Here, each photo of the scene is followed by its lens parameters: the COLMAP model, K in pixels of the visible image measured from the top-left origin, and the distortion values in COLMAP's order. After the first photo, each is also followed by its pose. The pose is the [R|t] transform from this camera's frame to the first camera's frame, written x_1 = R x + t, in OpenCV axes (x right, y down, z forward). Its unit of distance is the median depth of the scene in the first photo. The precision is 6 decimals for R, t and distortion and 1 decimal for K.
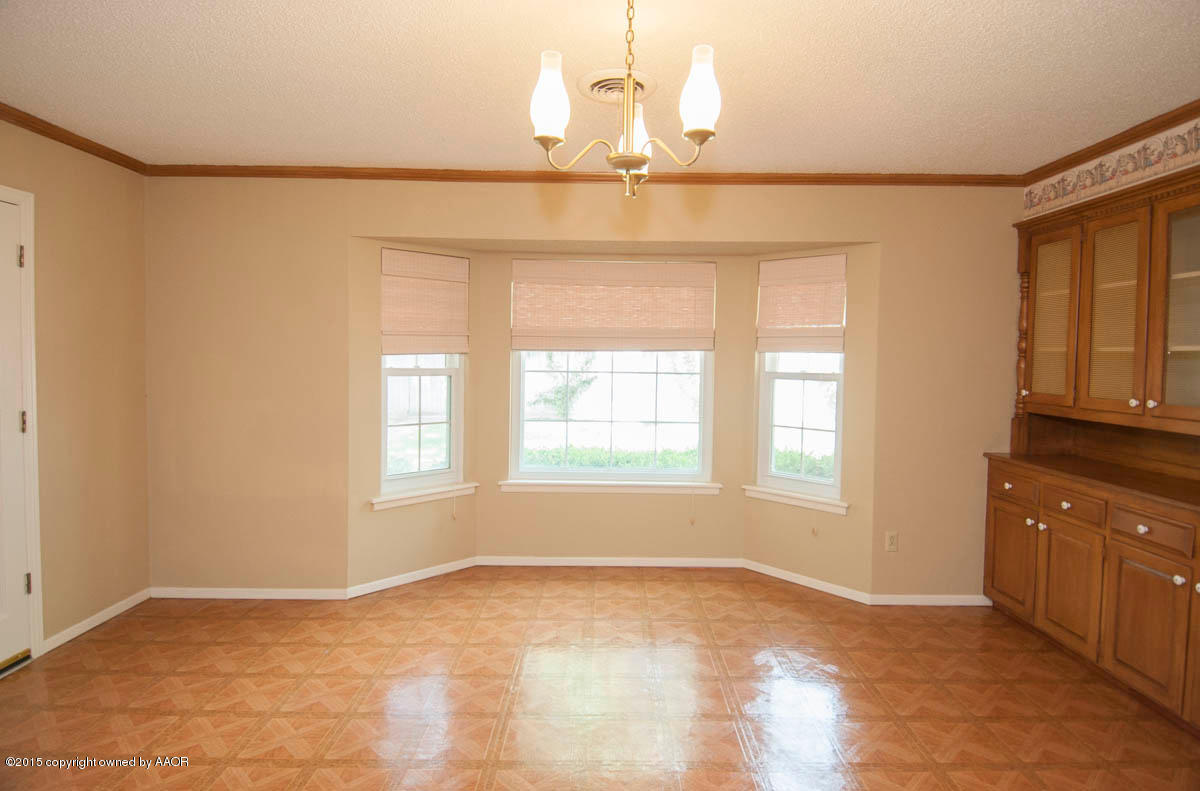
lens RADIAL K [[645.8, 0, 593.7], [0, 645.8, 386.8], [0, 0, 1]] dist [-0.029006, -0.004838]
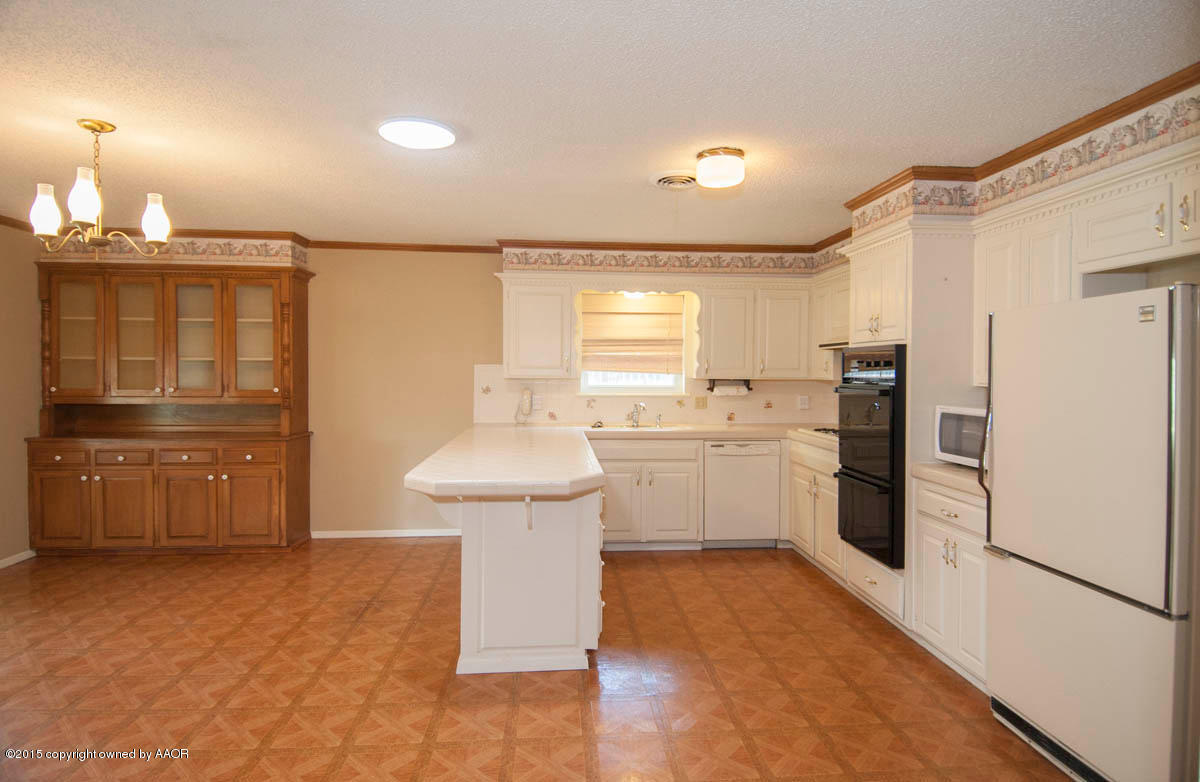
lens RADIAL K [[647.7, 0, 572.6], [0, 647.7, 384.9], [0, 0, 1]] dist [0.006386, -0.008335]
pose [[-0.083023, -0.036702, 0.995872, -0.833154], [0.036302, 0.998547, 0.039826, -0.015690], [-0.995886, 0.039458, -0.081570, 0.010390]]
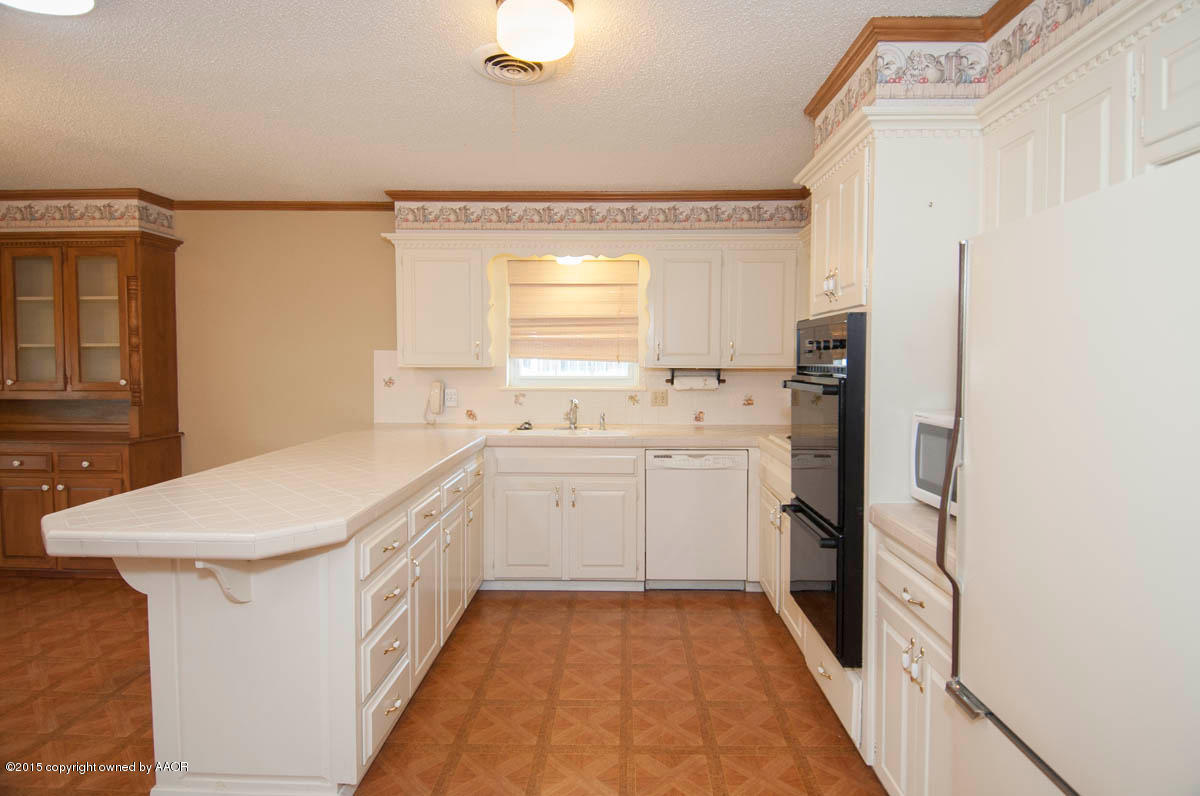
lens RADIAL K [[641.7, 0, 596.9], [0, 641.7, 385.7], [0, 0, 1]] dist [-0.002429, -0.006096]
pose [[0.010707, -0.055840, 0.998382, -0.495516], [0.040722, 0.997636, 0.055362, 0.006237], [-0.999113, 0.040063, 0.012956, -0.336756]]
